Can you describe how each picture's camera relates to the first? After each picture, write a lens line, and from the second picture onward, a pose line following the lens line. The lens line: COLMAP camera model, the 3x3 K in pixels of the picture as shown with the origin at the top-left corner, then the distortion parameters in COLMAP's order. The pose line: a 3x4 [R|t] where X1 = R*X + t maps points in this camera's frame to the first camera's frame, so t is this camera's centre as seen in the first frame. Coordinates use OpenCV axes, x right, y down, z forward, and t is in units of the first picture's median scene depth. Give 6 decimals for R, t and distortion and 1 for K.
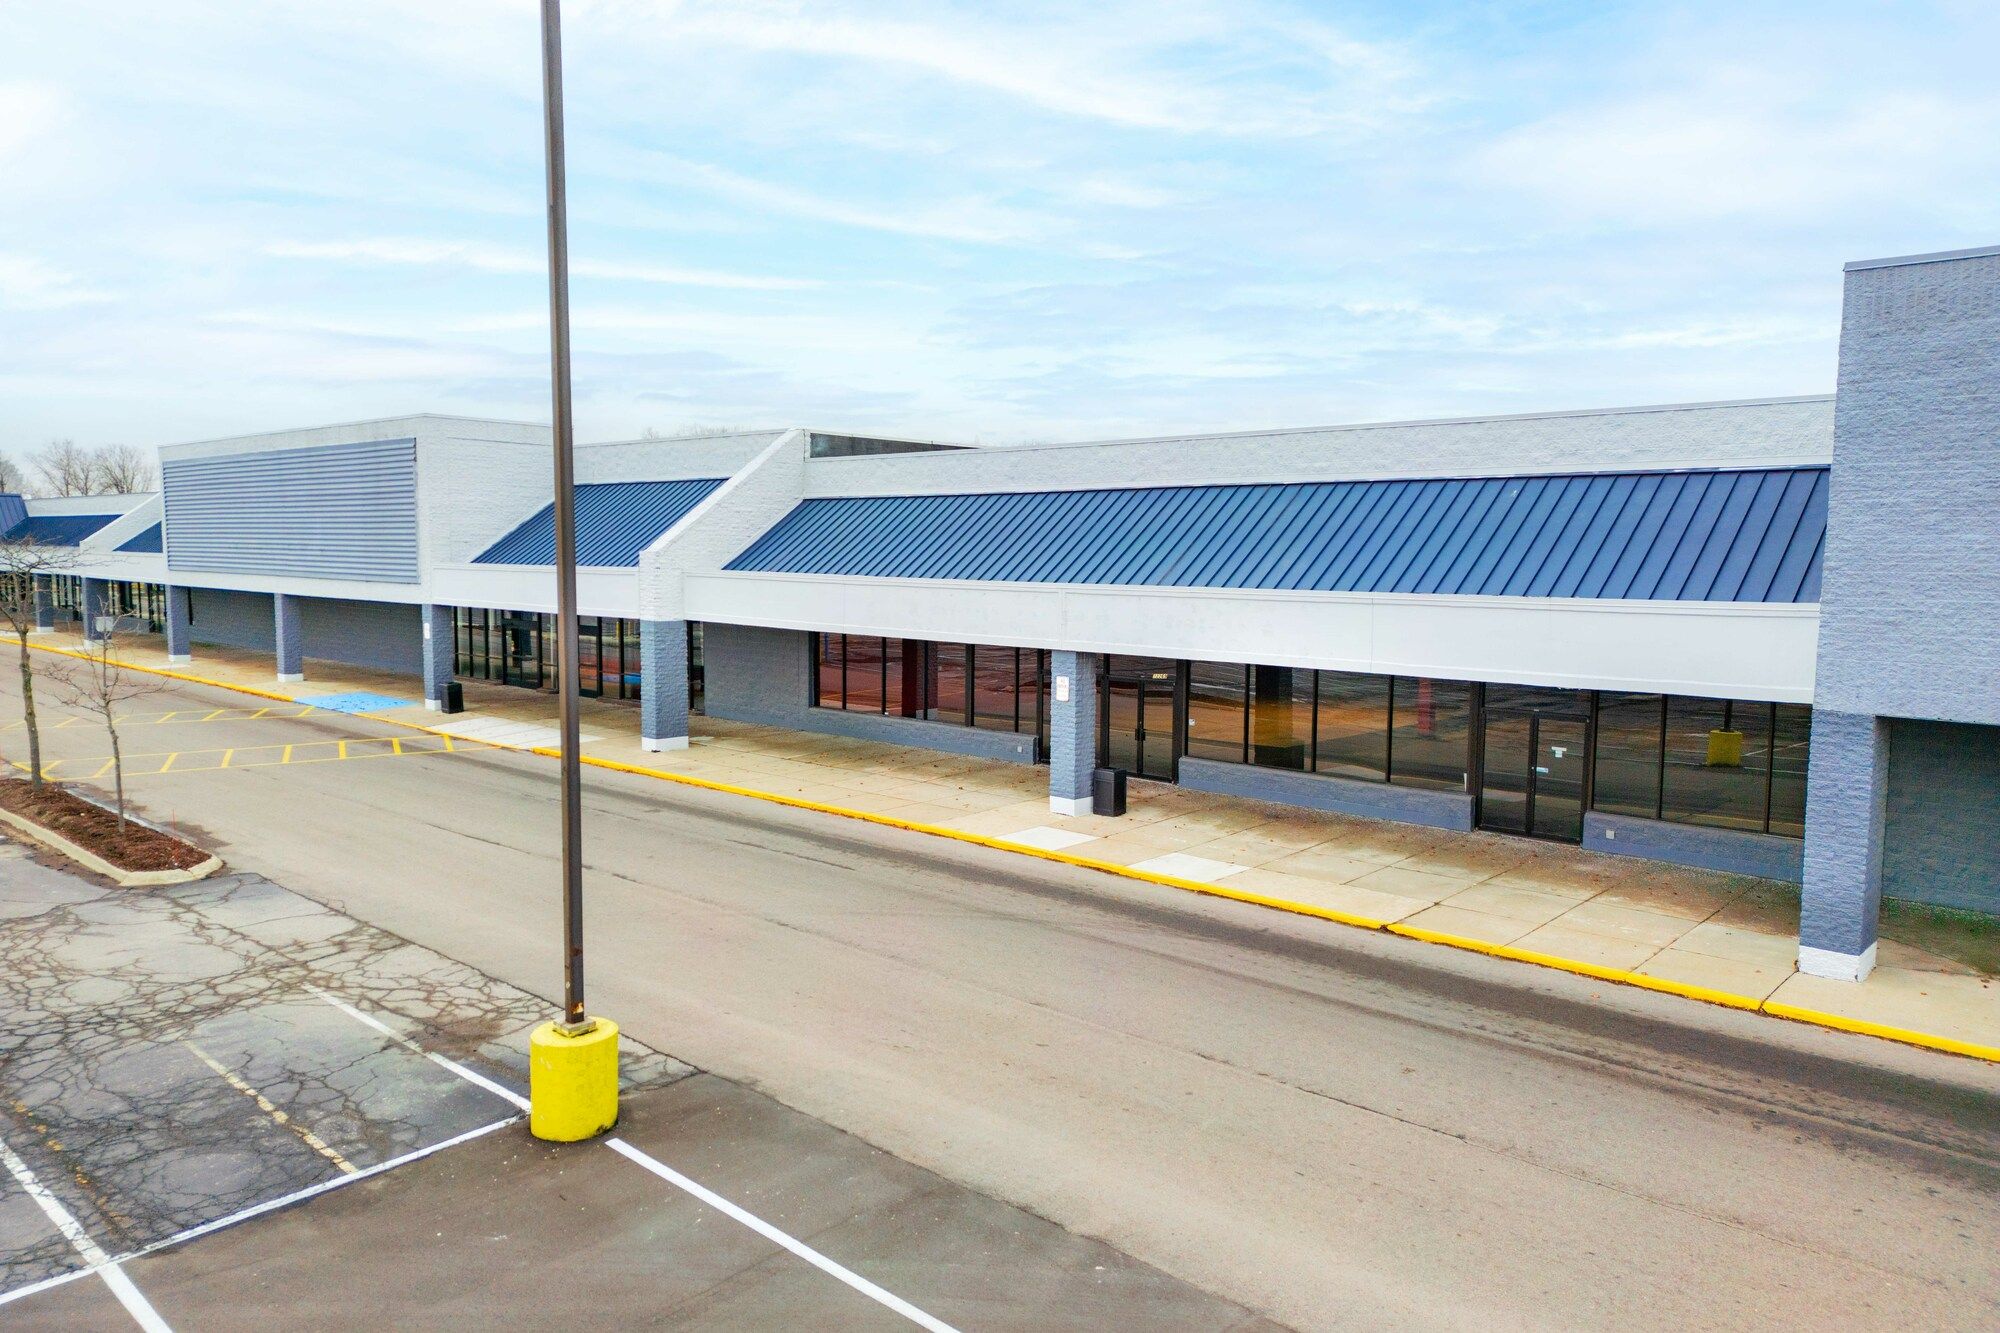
lens RADIAL K [[1381.9, 0, 1000.0], [0, 1381.9, 666.5], [0, 0, 1]] dist [0.033562, -0.006233]
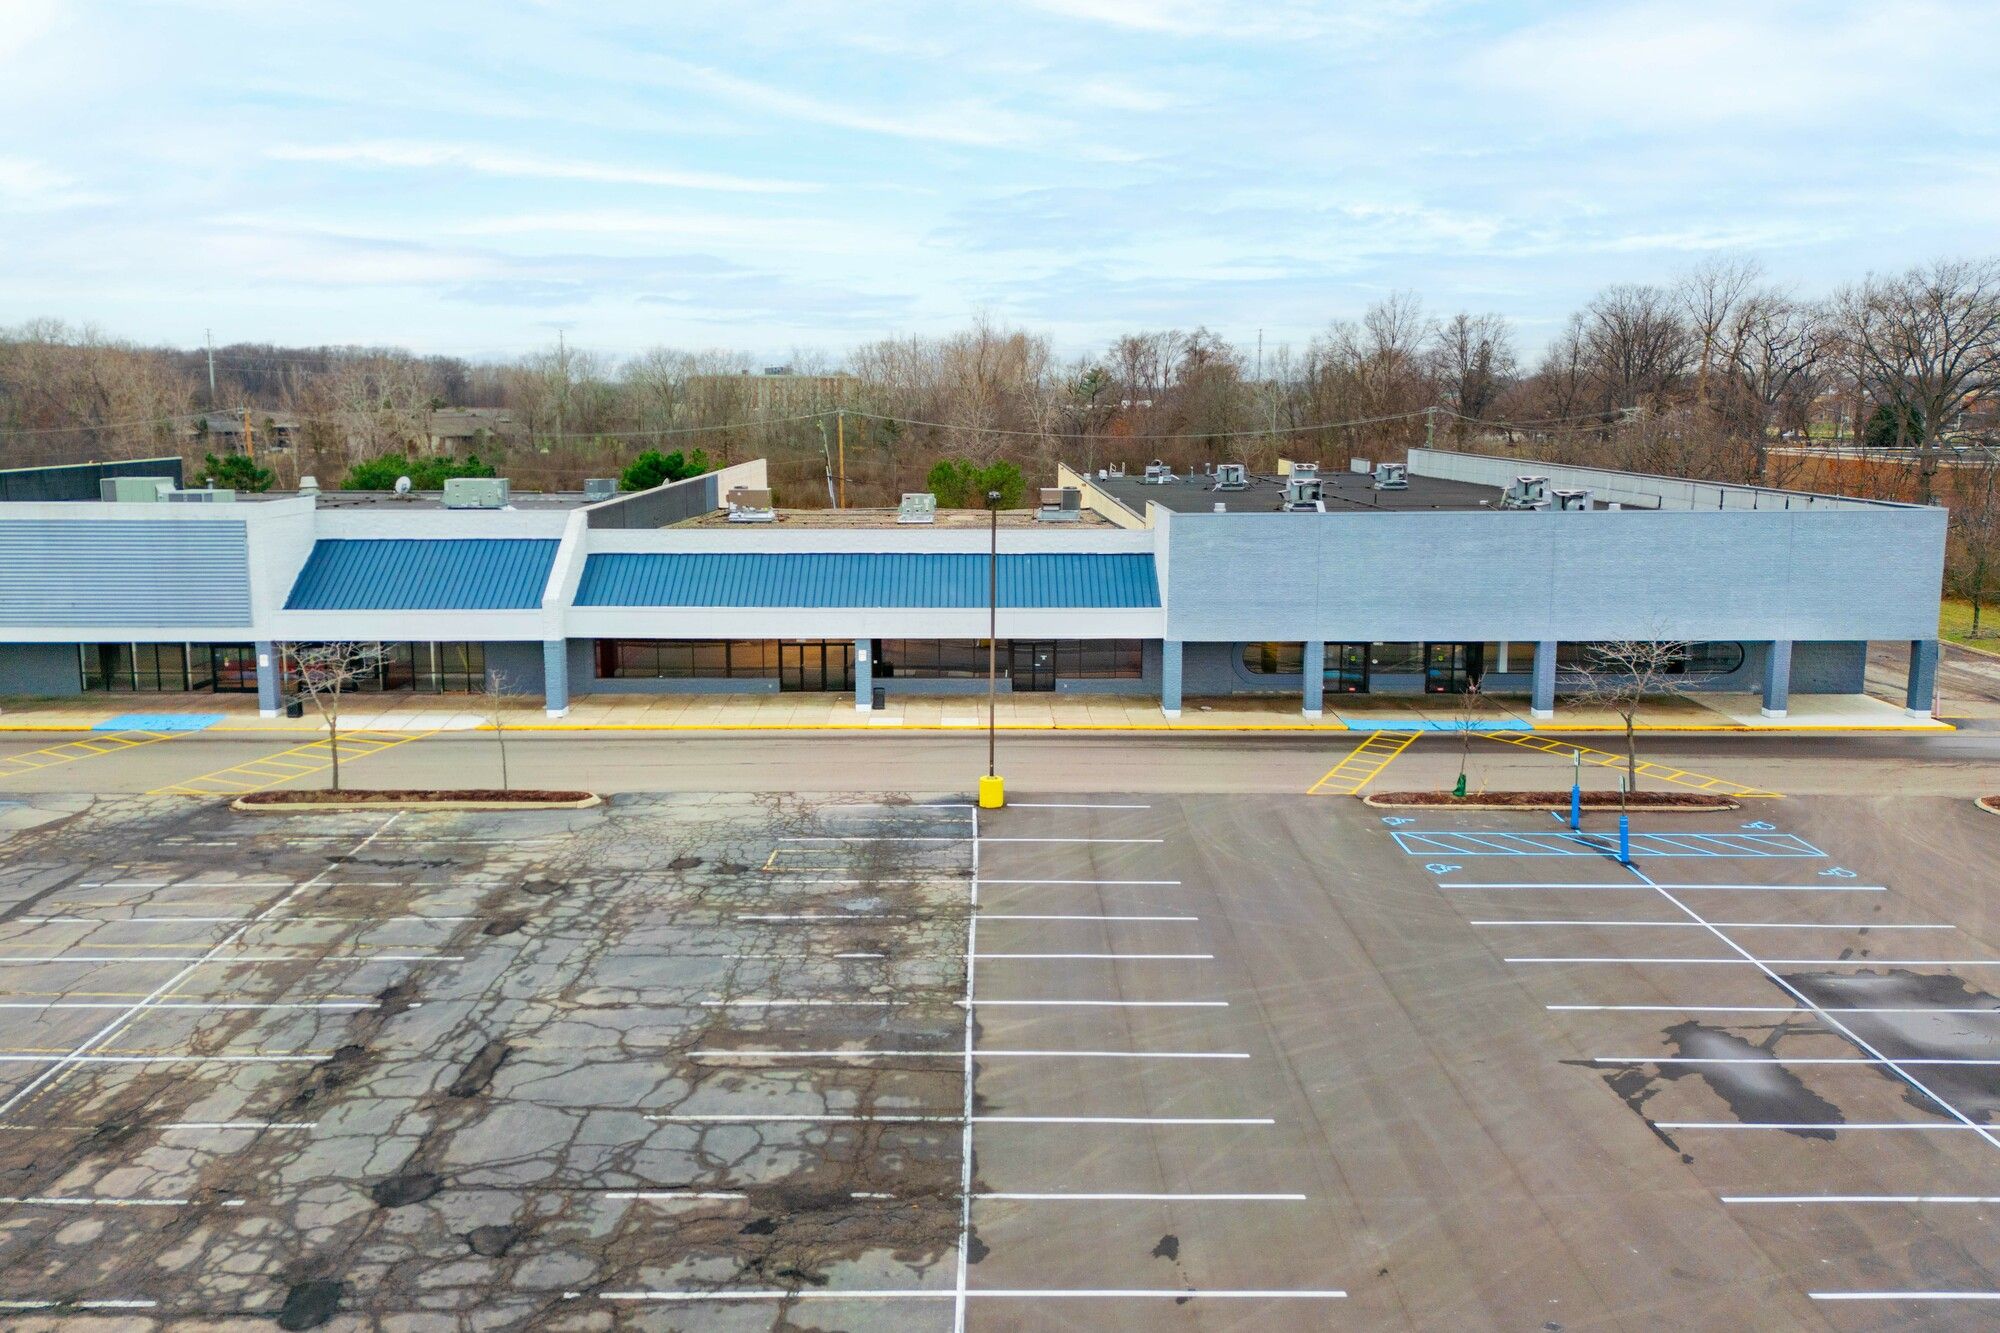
lens RADIAL K [[1450.8, 0, 987.9], [0, 1450.8, 627.8], [0, 0, 1]] dist [0.082800, -0.087597]
pose [[0.744227, -0.109816, 0.658837, -1.395595], [0.066490, 0.993673, 0.090519, -0.236198], [-0.664609, -0.023561, 0.746820, -0.915723]]
